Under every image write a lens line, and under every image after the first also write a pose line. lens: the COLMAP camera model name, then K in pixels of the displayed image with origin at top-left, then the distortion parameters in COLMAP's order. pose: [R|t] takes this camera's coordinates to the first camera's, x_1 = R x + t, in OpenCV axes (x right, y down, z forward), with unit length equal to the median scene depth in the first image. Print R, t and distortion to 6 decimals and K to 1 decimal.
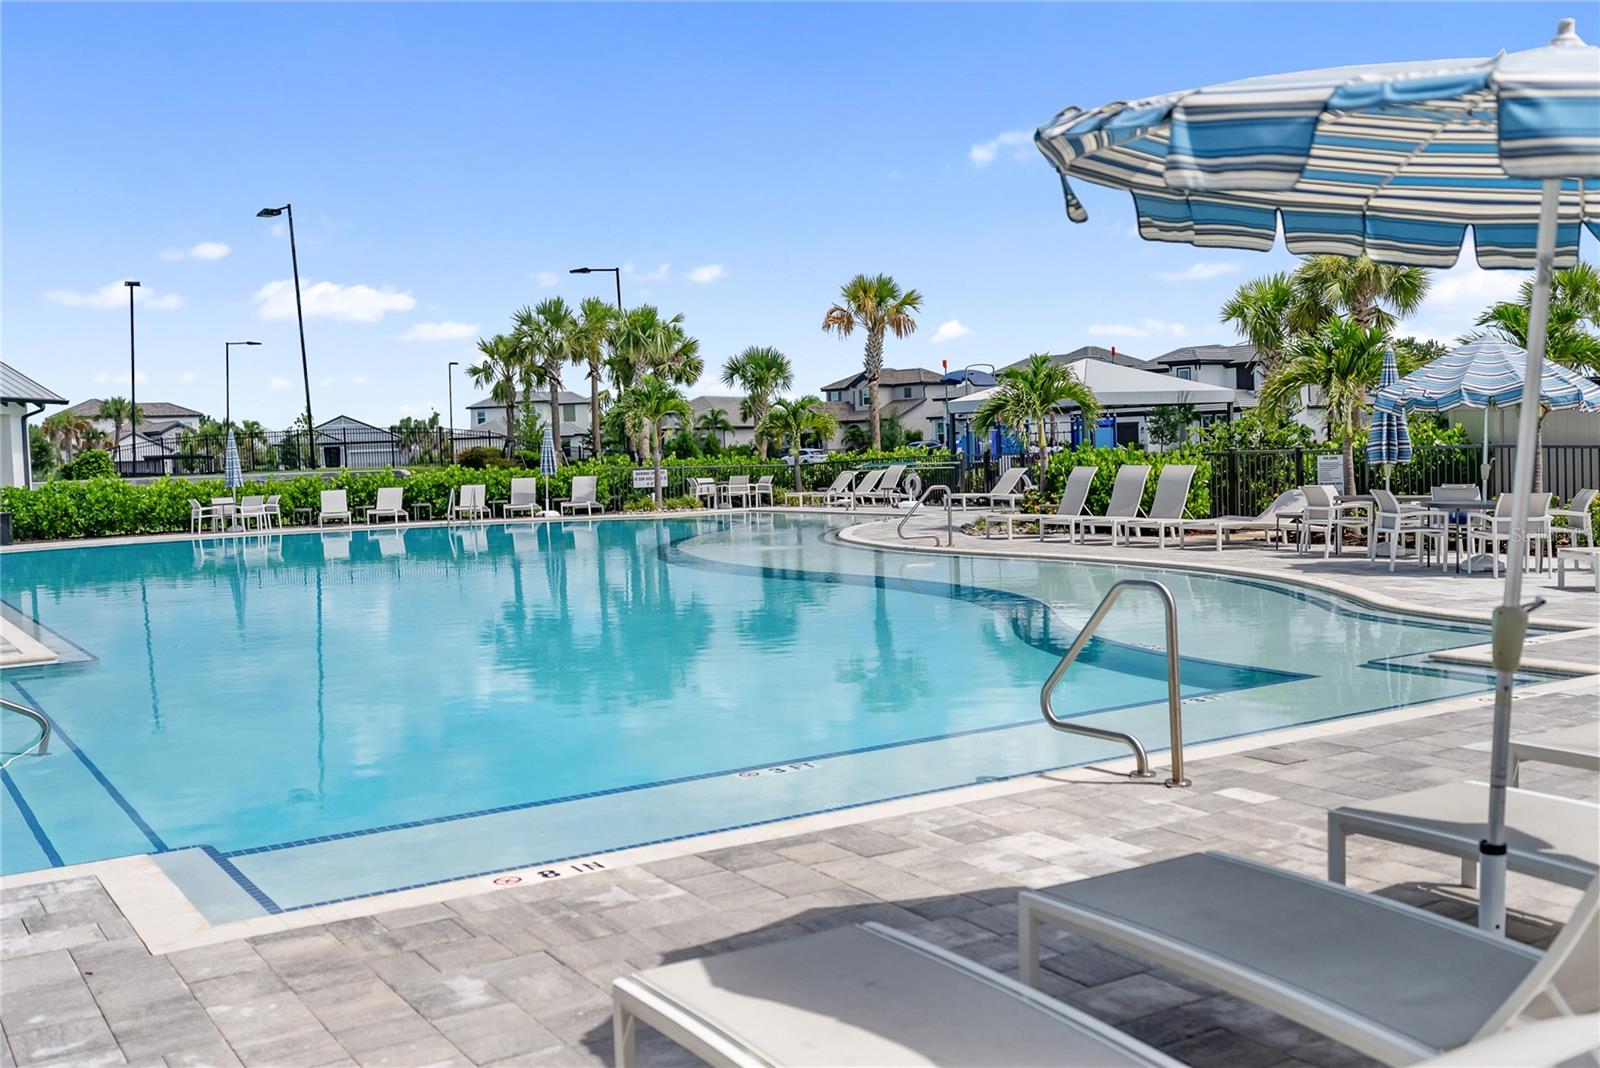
lens RADIAL K [[1573.5, 0, 800.0], [0, 1573.5, 534.0], [0, 0, 1]] dist [-0.008414, -0.000930]
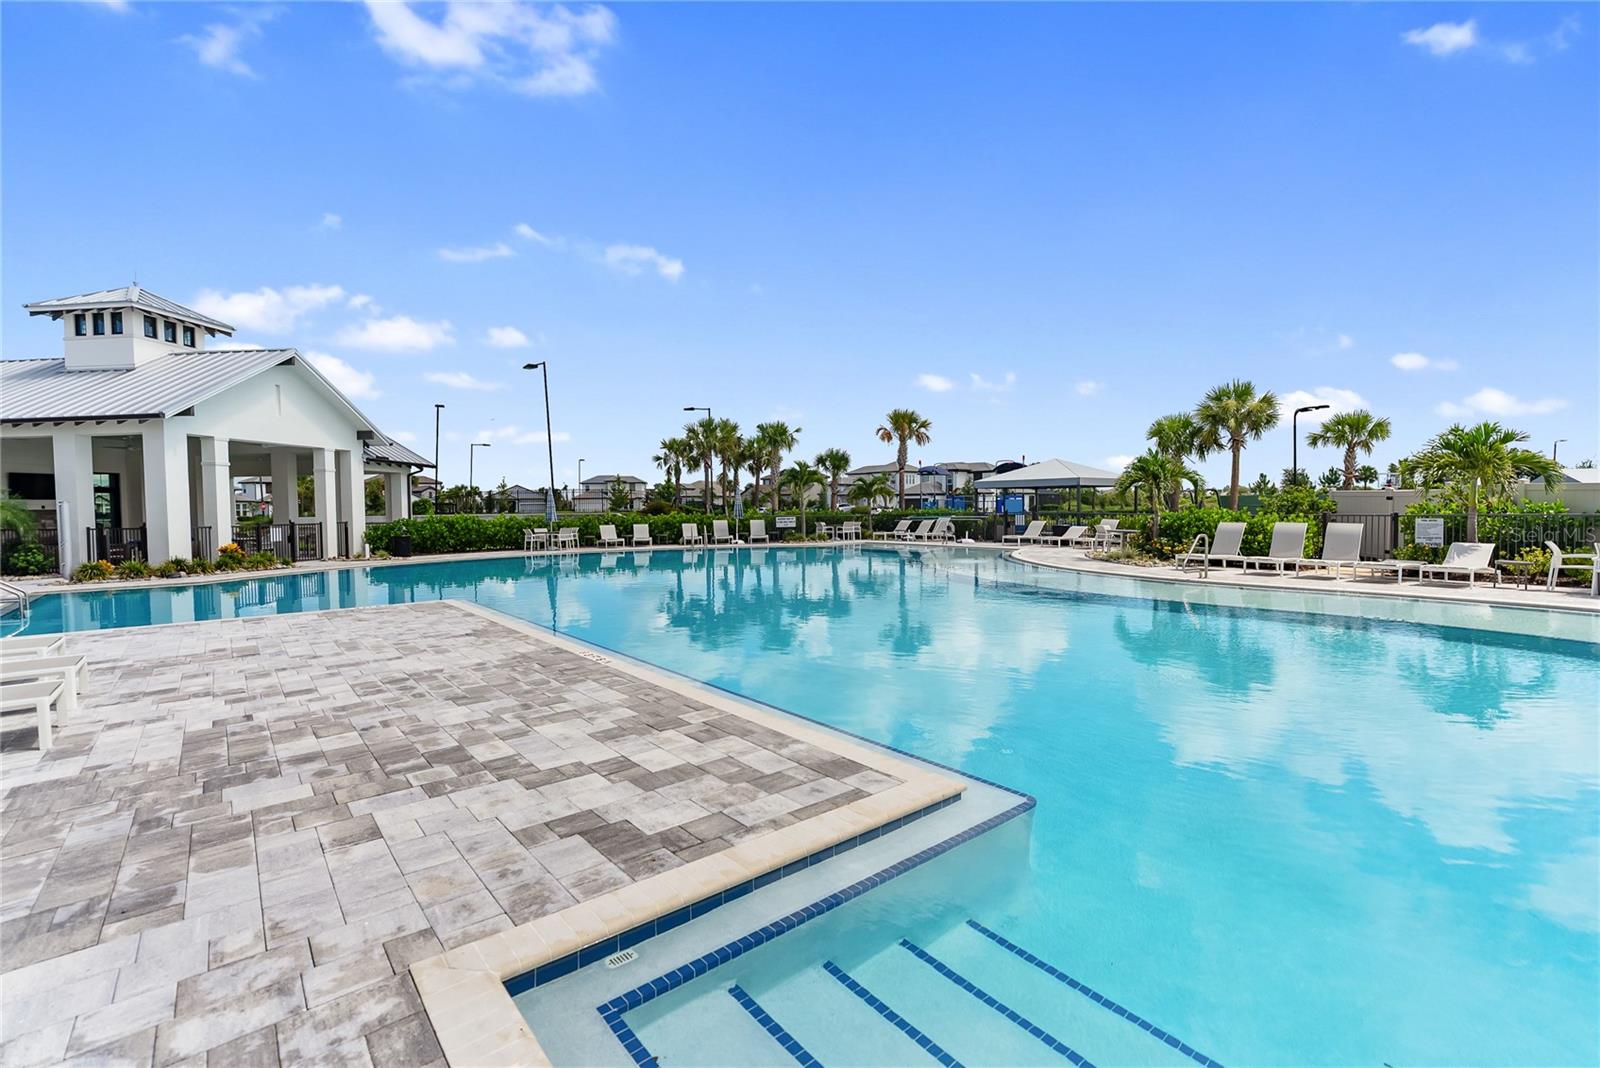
lens RADIAL K [[728.9, 0, 800.0], [0, 728.9, 534.0], [0, 0, 1]] dist [0.000429, -0.000015]
pose [[0.993394, 0.019231, 0.113134, -0.177294], [-0.017067, 0.999653, -0.020060, -0.006508], [-0.113481, 0.017996, 0.993377, 0.216463]]
